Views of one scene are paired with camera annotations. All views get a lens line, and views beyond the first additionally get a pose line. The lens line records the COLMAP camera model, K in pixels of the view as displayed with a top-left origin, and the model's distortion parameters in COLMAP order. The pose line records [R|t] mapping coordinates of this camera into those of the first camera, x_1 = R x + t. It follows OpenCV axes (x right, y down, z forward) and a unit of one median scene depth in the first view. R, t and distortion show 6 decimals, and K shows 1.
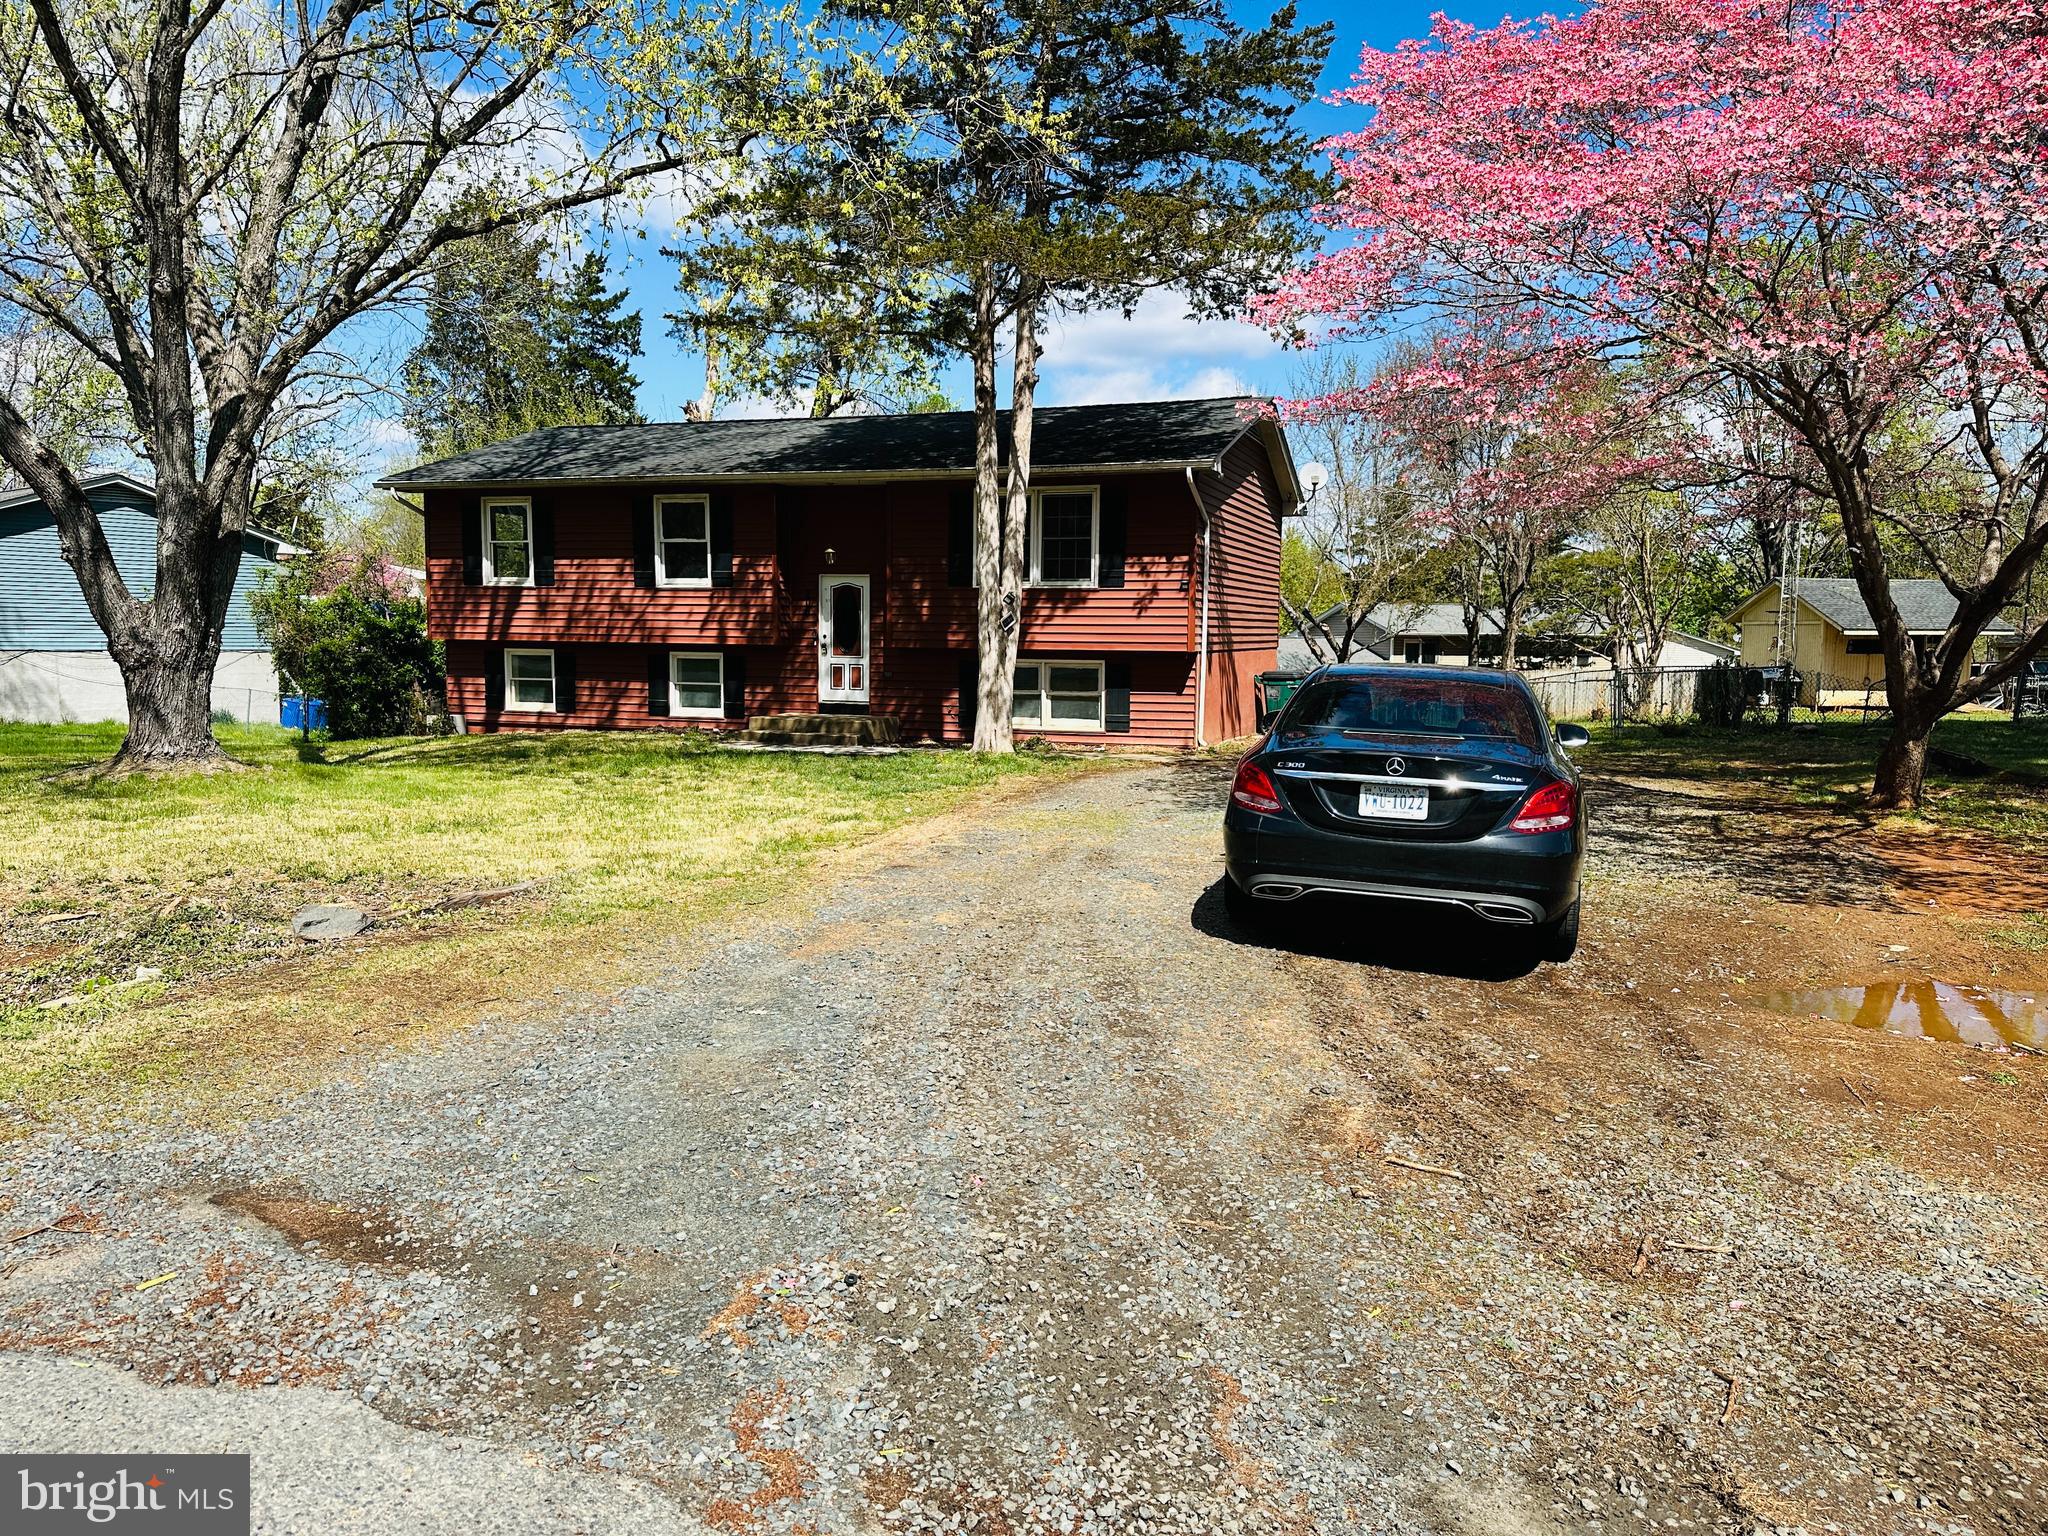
lens RADIAL K [[1355.3, 0, 1024.7], [0, 1355.3, 747.8], [0, 0, 1]] dist [0.059421, -0.003024]
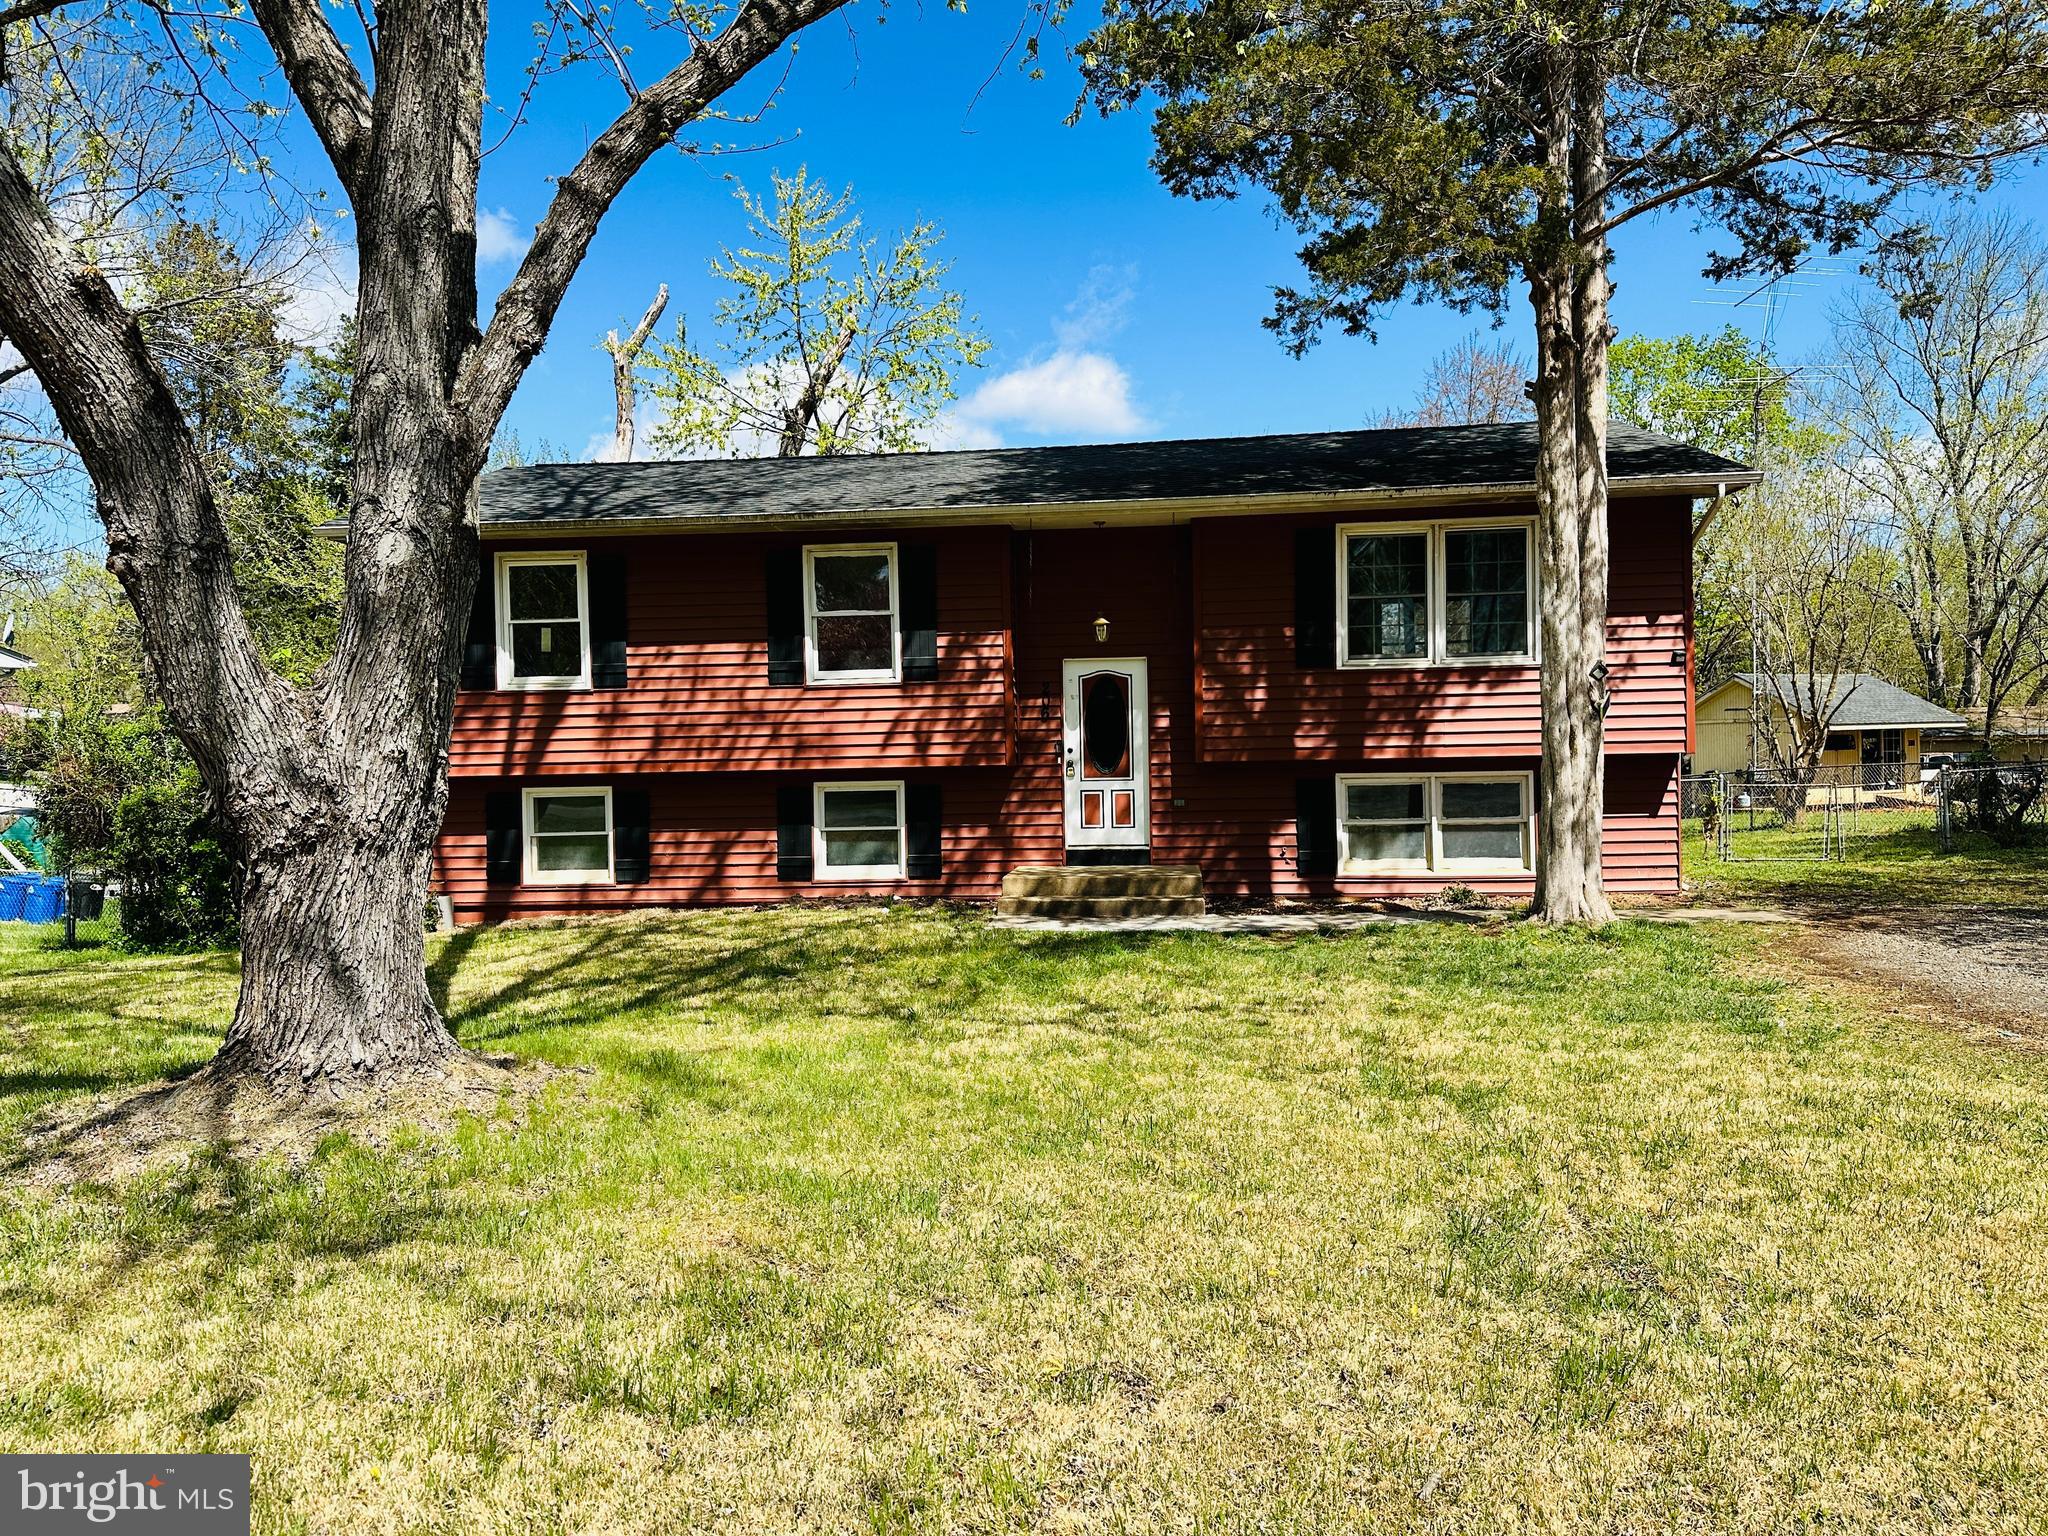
lens RADIAL K [[1355.3, 0, 1024.7], [0, 1355.3, 747.8], [0, 0, 1]] dist [0.059421, -0.003024]
pose [[0.973473, -0.029633, 0.226877, -0.320728], [0.050436, 0.994979, -0.086449, -0.026113], [-0.223176, 0.095599, 0.970079, 0.350661]]
